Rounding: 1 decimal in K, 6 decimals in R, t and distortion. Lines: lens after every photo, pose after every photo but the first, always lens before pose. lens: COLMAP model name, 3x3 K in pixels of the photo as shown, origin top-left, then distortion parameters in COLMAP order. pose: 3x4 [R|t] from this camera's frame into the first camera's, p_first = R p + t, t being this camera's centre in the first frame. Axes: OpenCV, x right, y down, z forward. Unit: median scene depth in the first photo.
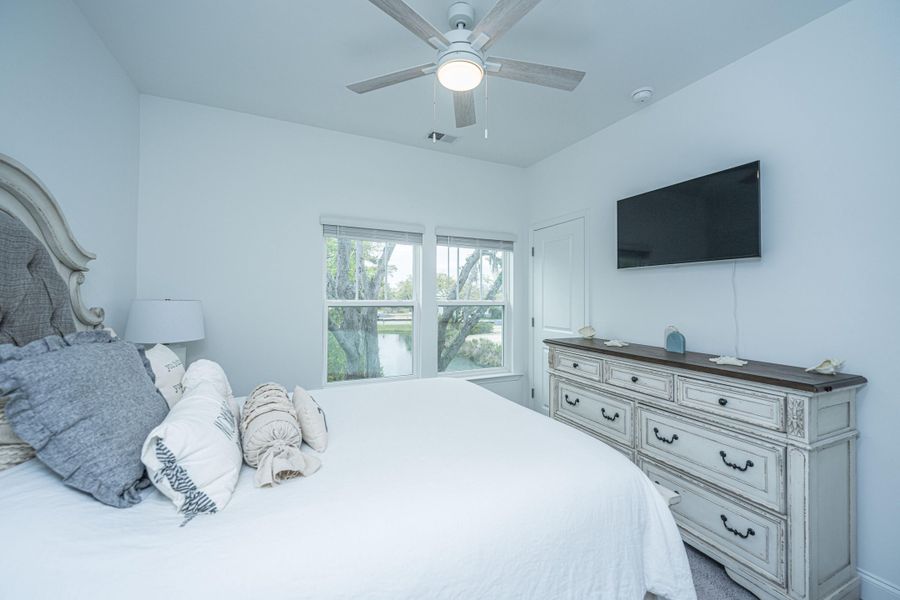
lens RADIAL K [[360.4, 0, 451.4], [0, 360.4, 291.2], [0, 0, 1]] dist [-0.001383, 0.000214]
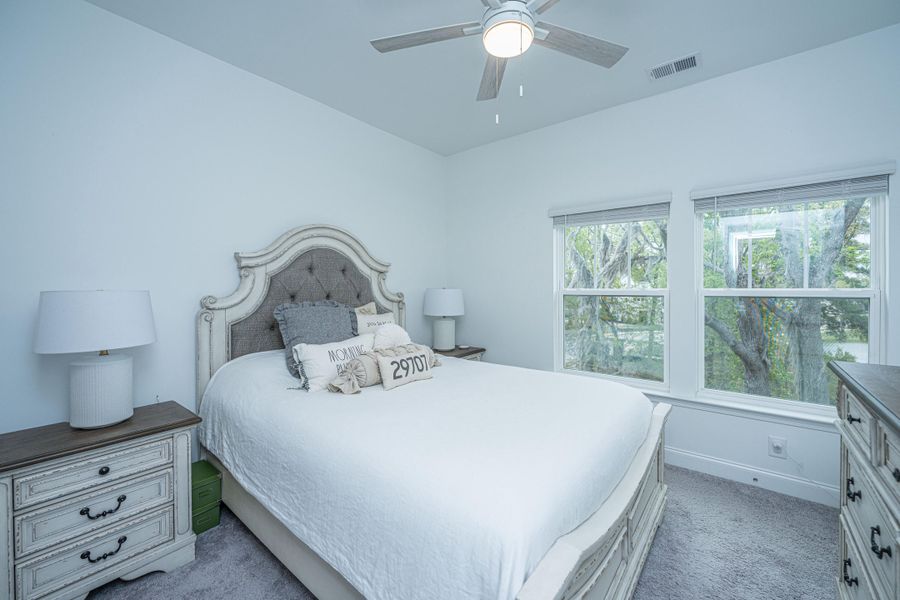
lens RADIAL K [[360.4, 0, 451.4], [0, 360.4, 291.2], [0, 0, 1]] dist [-0.001383, 0.000214]
pose [[0.429169, 0.007618, -0.903192, 0.480831], [0.021226, 0.999603, 0.018517, 0.007218], [0.902975, -0.027119, 0.428837, 0.277843]]
